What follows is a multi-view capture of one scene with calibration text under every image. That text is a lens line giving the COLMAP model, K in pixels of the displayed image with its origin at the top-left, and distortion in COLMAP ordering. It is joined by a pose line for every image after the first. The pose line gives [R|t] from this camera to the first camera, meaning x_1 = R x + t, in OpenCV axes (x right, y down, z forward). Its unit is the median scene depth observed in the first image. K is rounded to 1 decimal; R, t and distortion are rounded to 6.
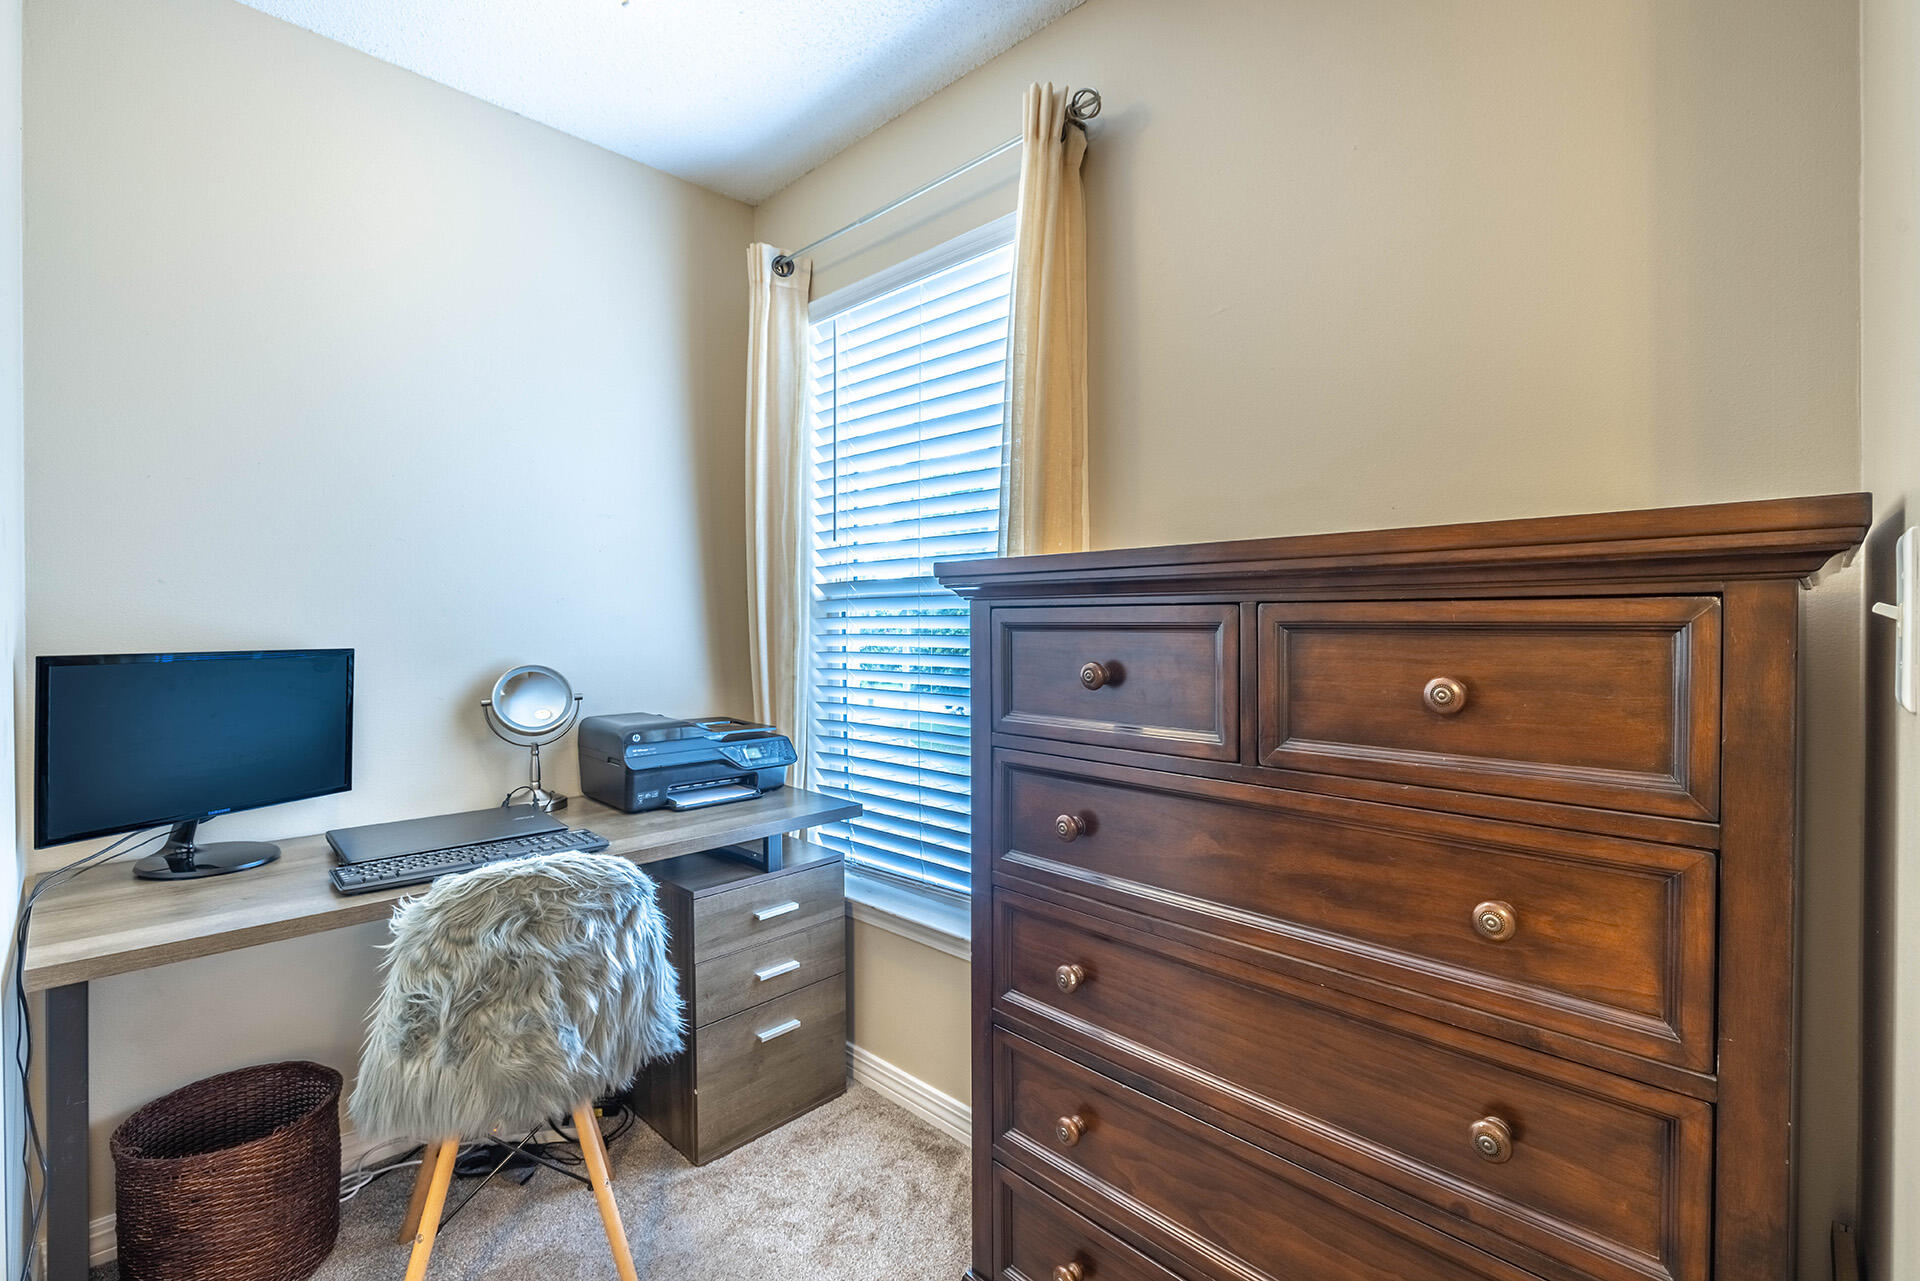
lens RADIAL K [[870.3, 0, 965.8], [0, 870.3, 630.2], [0, 0, 1]] dist [0.000329, 0.000298]
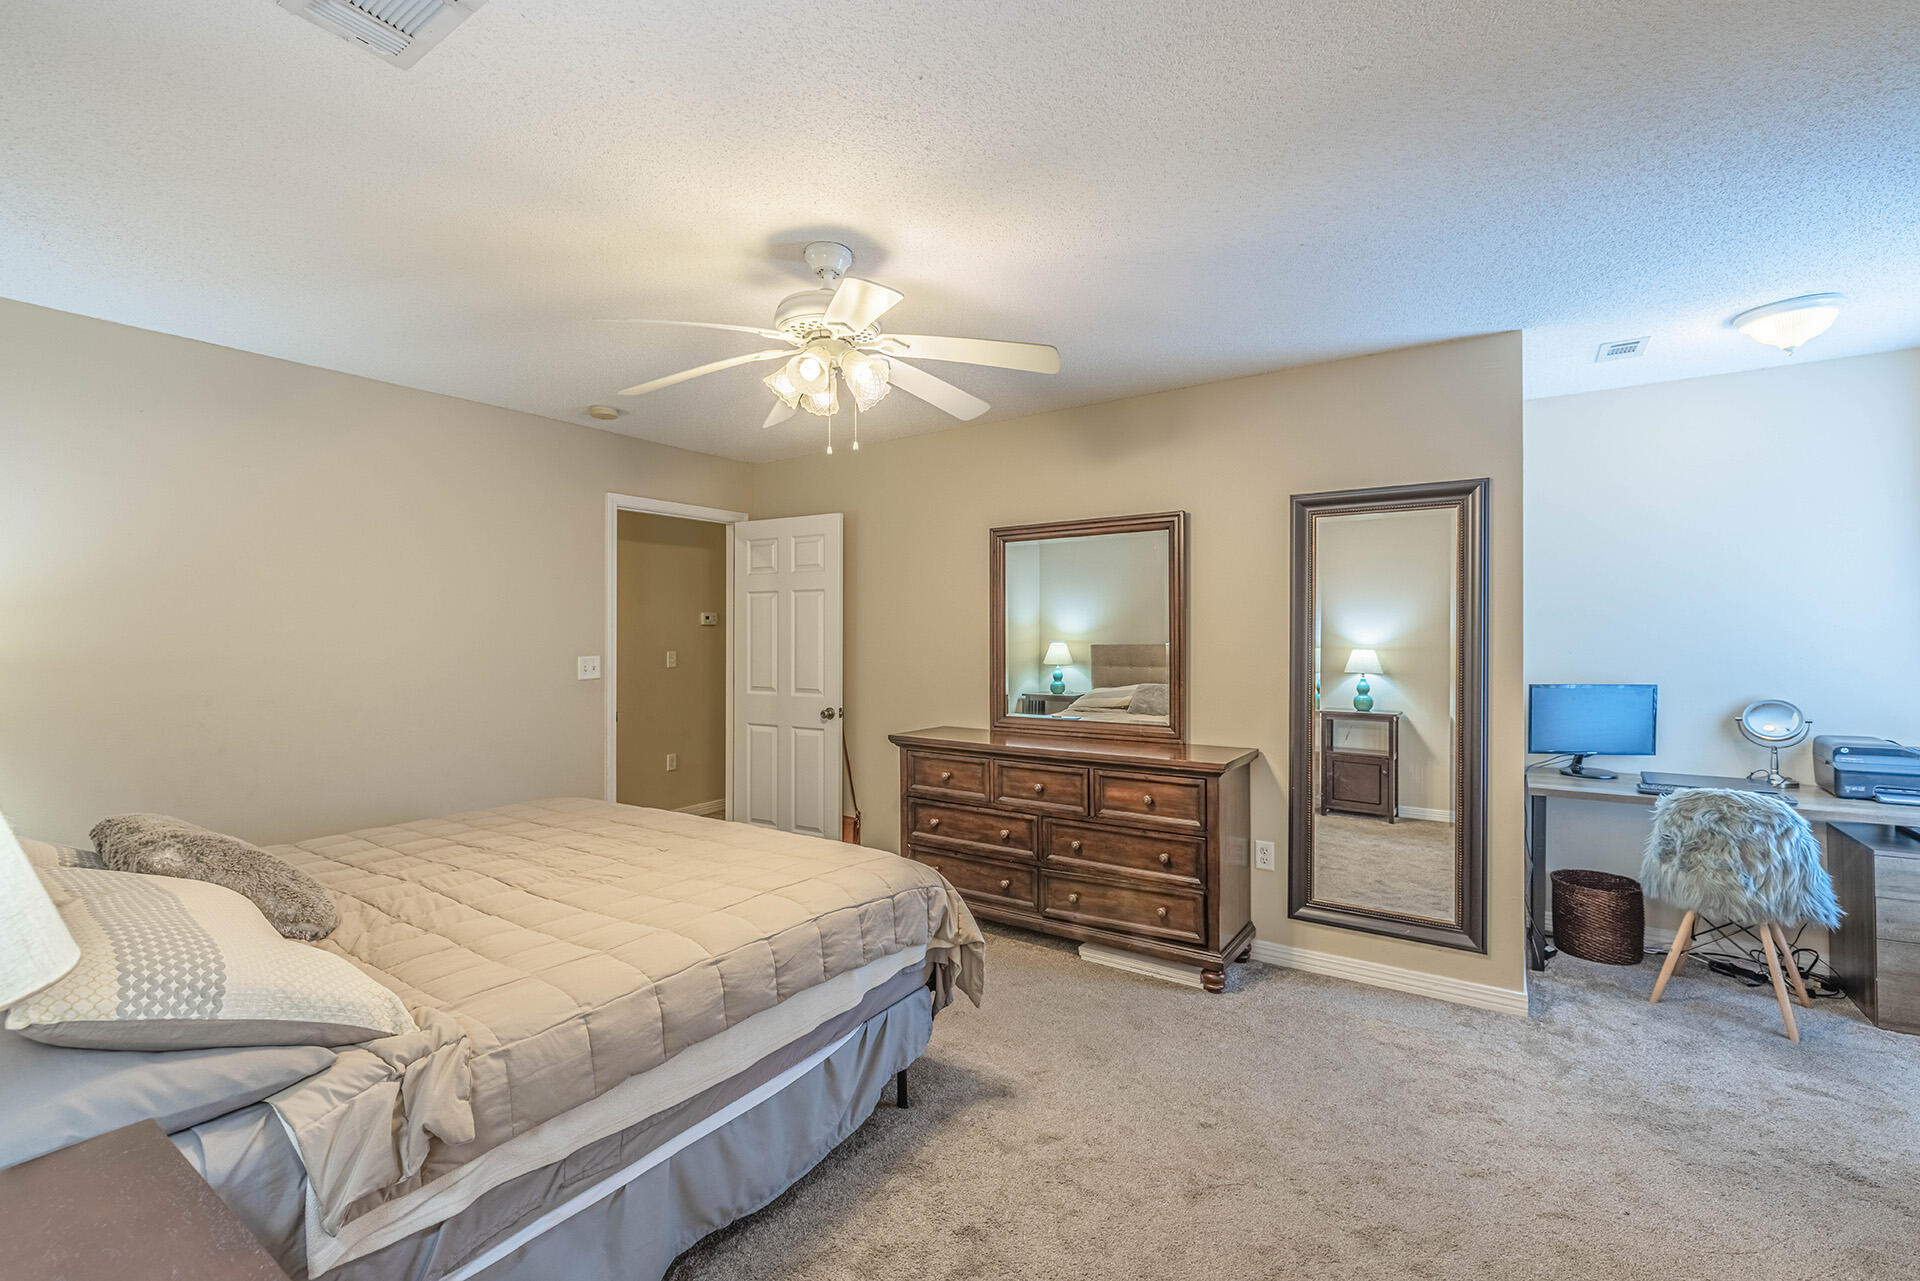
lens RADIAL K [[815.7, 0, 975.6], [0, 815.7, 642.8], [0, 0, 1]] dist [0.000162, -0.000623]
pose [[0.192645, 0.005152, -0.981255, 1.077922], [-0.007818, 0.999963, 0.003716, -0.089883], [0.981237, 0.006956, 0.192678, -1.163235]]
